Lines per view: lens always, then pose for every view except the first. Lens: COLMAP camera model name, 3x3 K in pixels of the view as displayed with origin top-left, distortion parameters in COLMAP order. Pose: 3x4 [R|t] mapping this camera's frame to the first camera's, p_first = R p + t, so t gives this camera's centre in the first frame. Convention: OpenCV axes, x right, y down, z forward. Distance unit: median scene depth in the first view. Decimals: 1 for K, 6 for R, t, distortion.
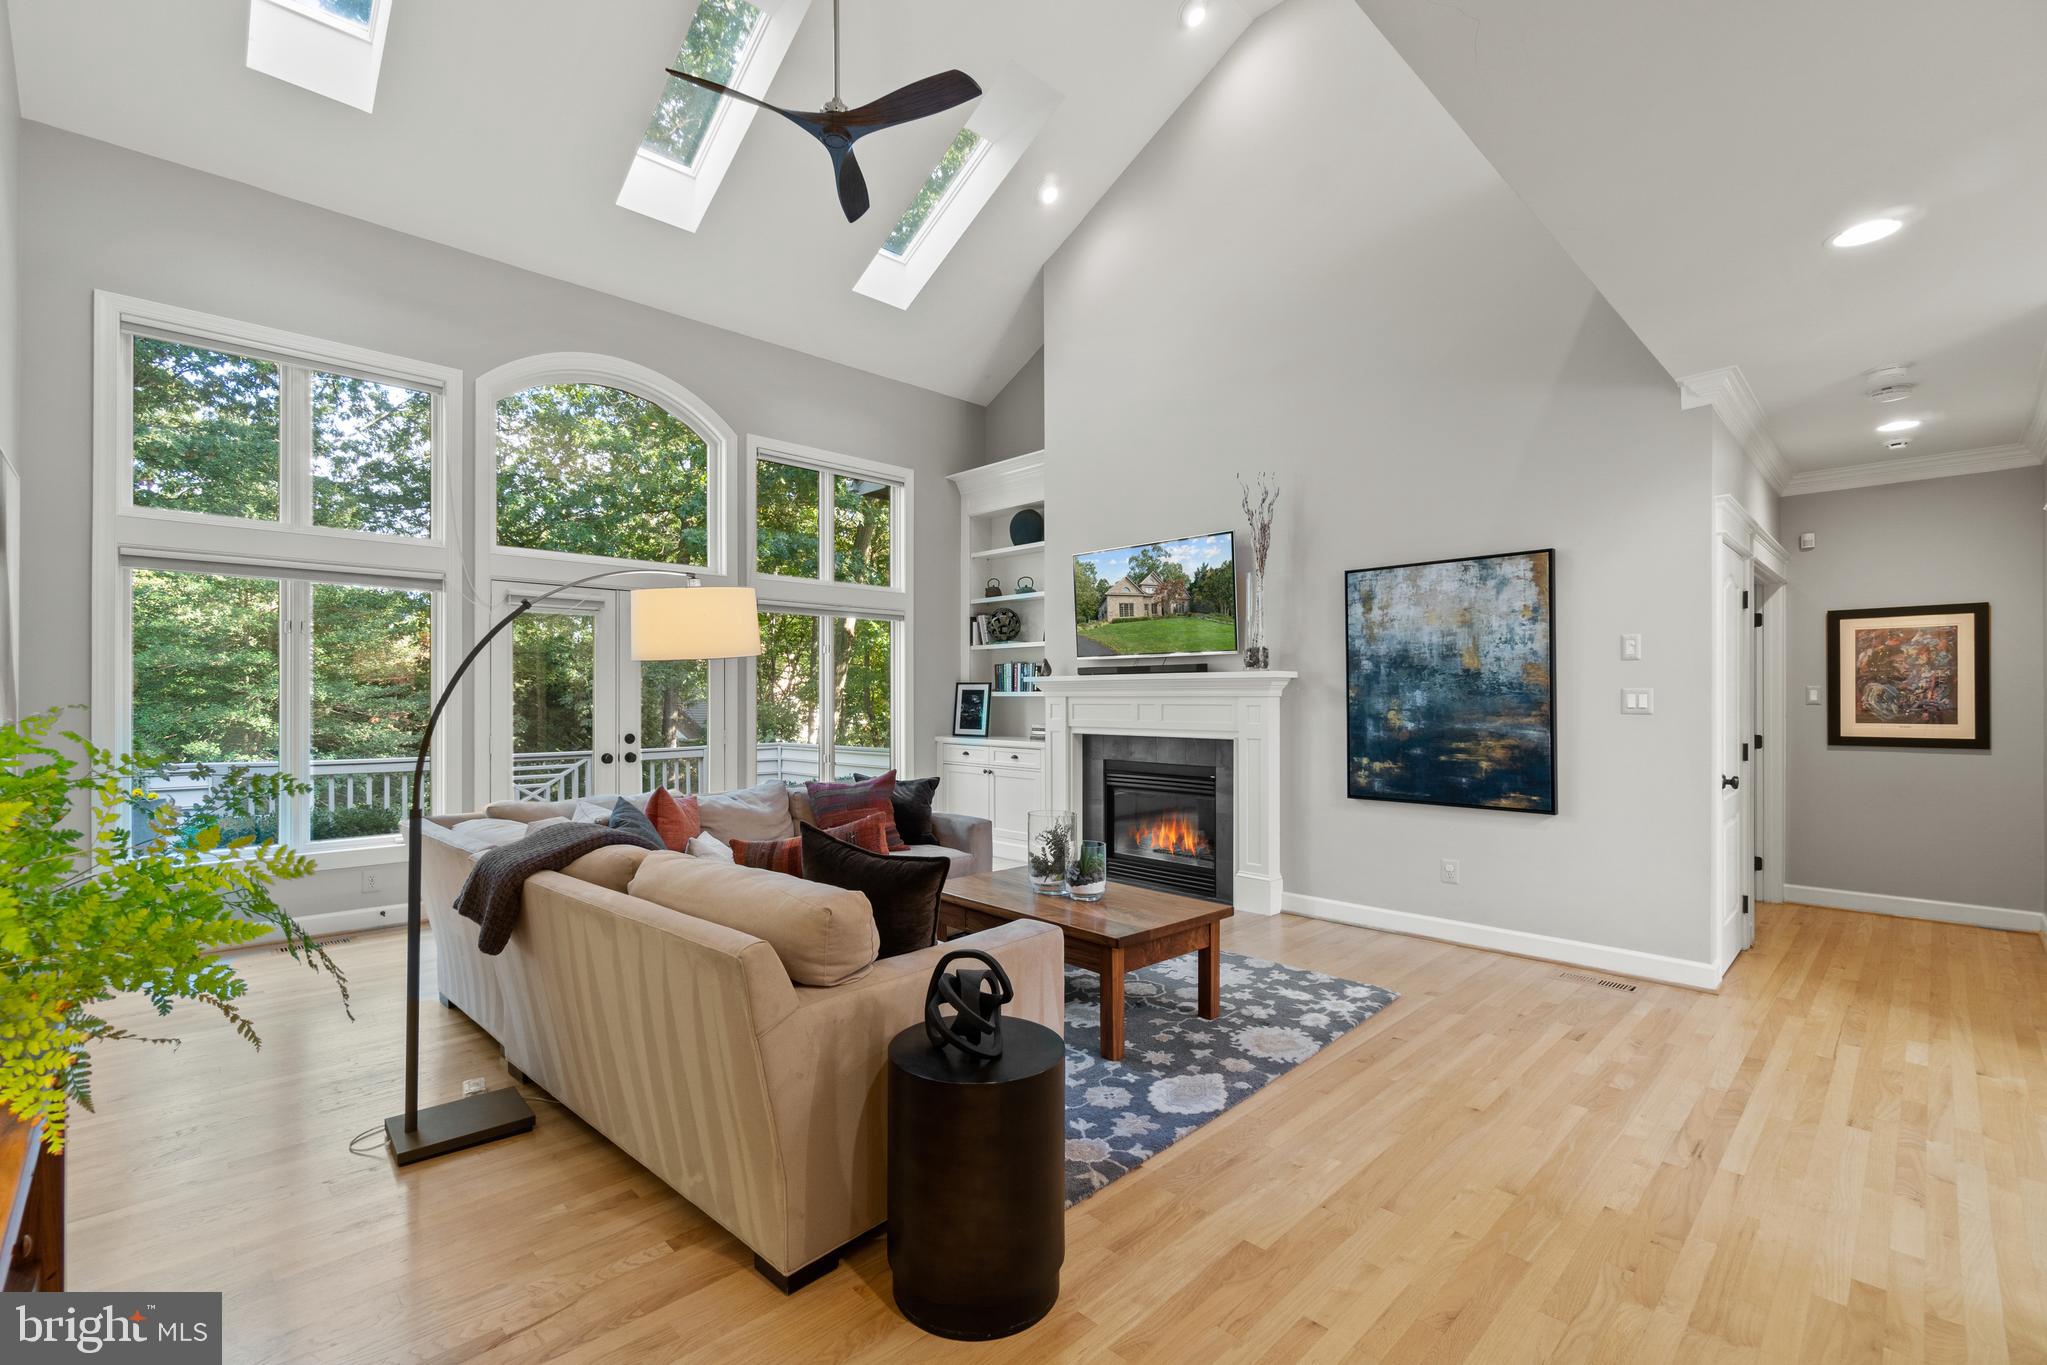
lens RADIAL K [[892.9, 0, 1018.5], [0, 892.9, 688.5], [0, 0, 1]] dist [-0.000174, 0.000217]
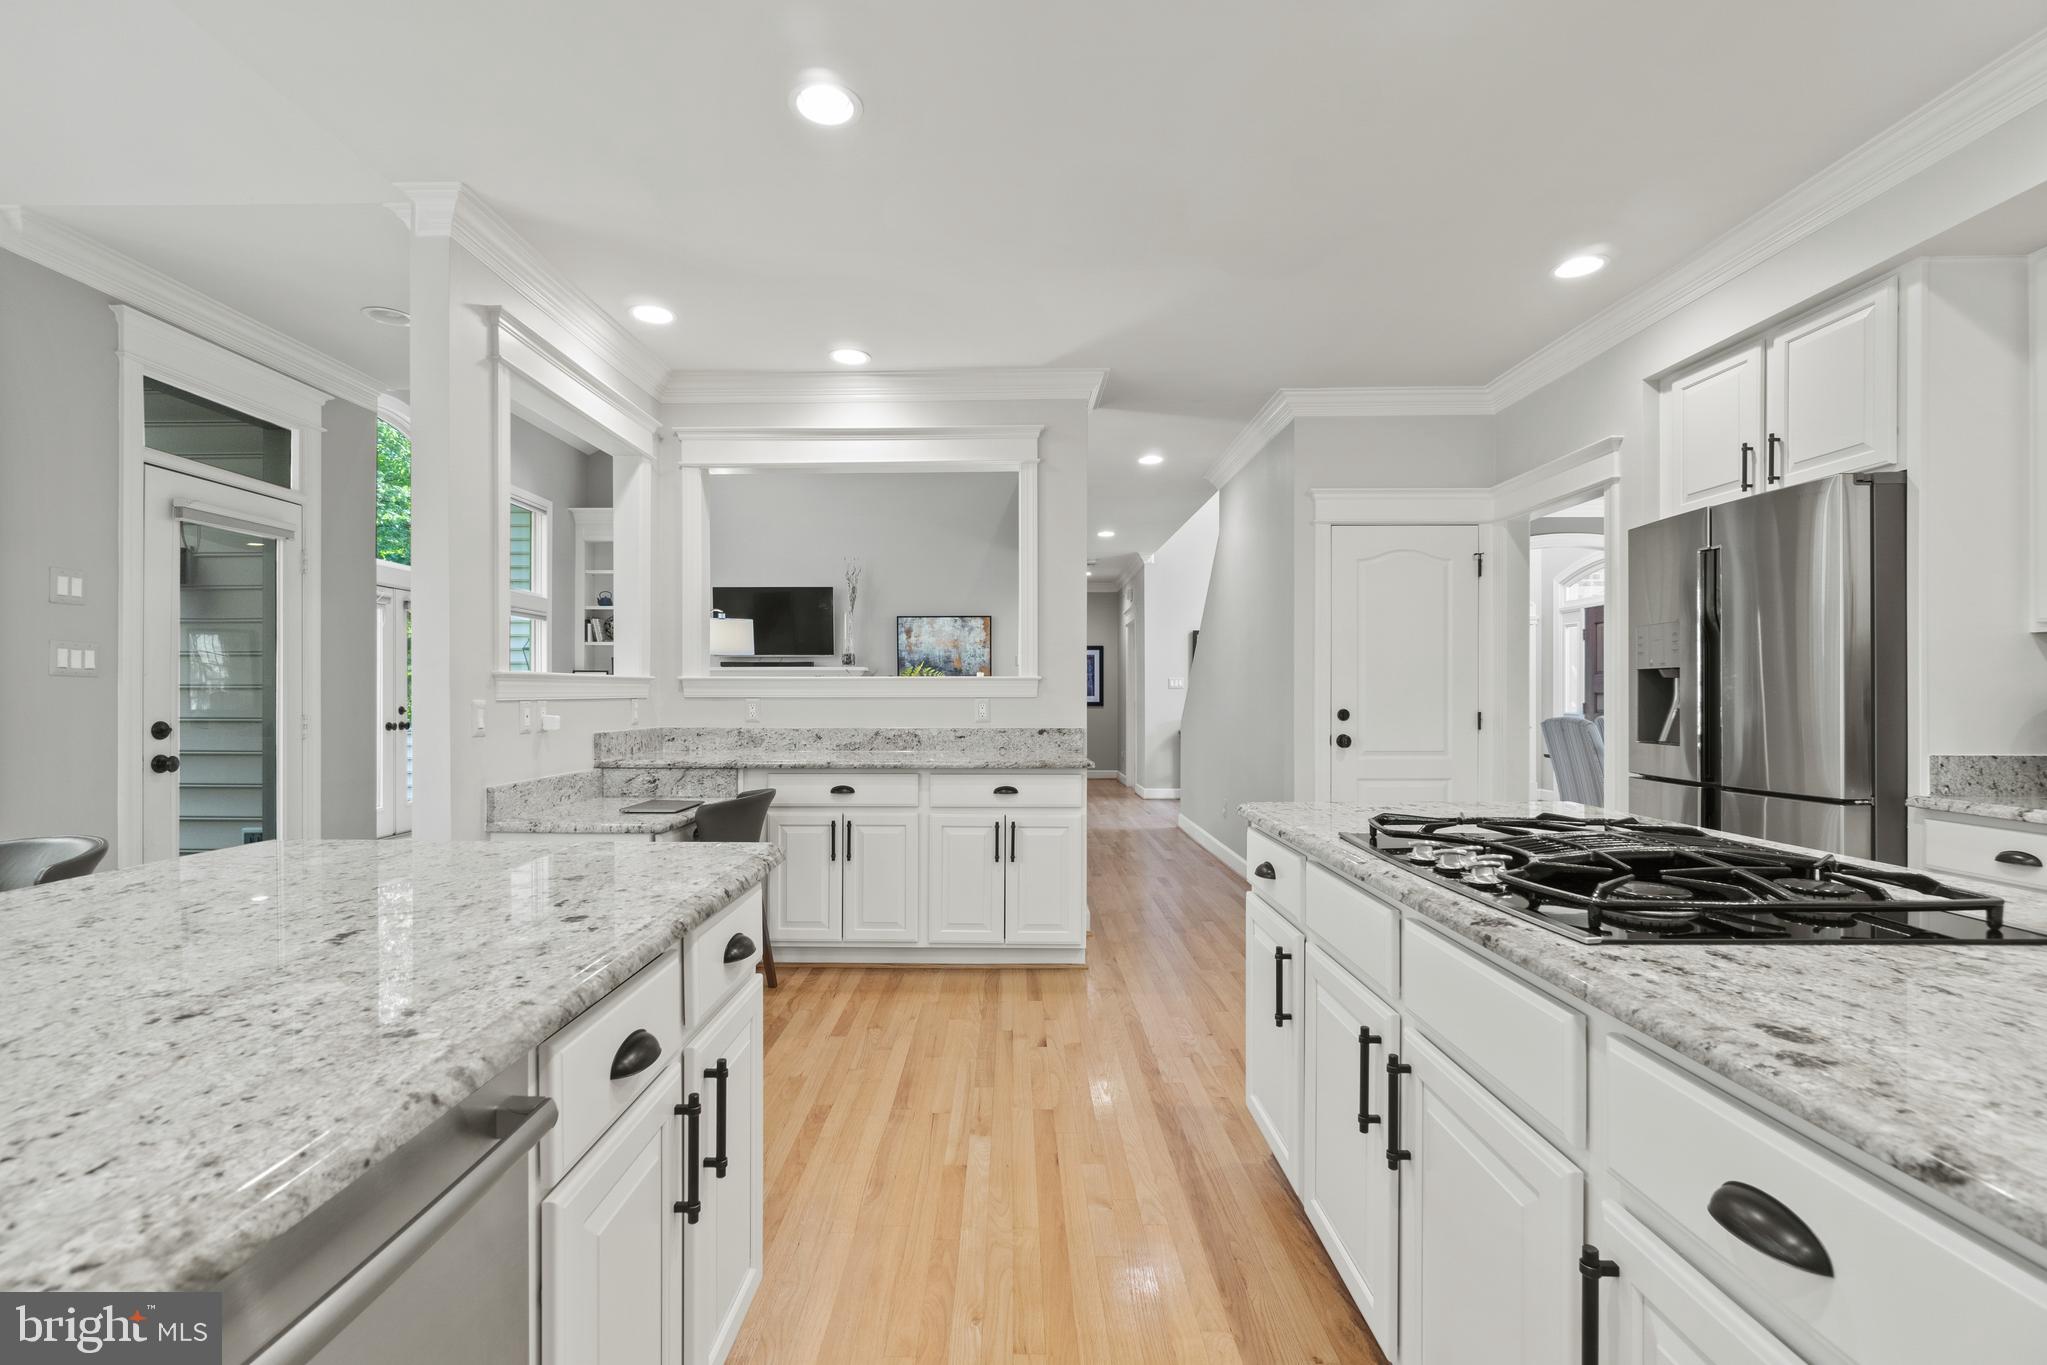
lens RADIAL K [[892.9, 0, 1022.0], [0, 892.9, 688.8], [0, 0, 1]] dist [-0.000174, 0.000217]
pose [[0.691018, 0.004794, 0.722821, -0.833886], [-0.006908, 0.999976, -0.000028, 0.023595], [-0.722804, -0.004974, 0.691035, -0.524561]]
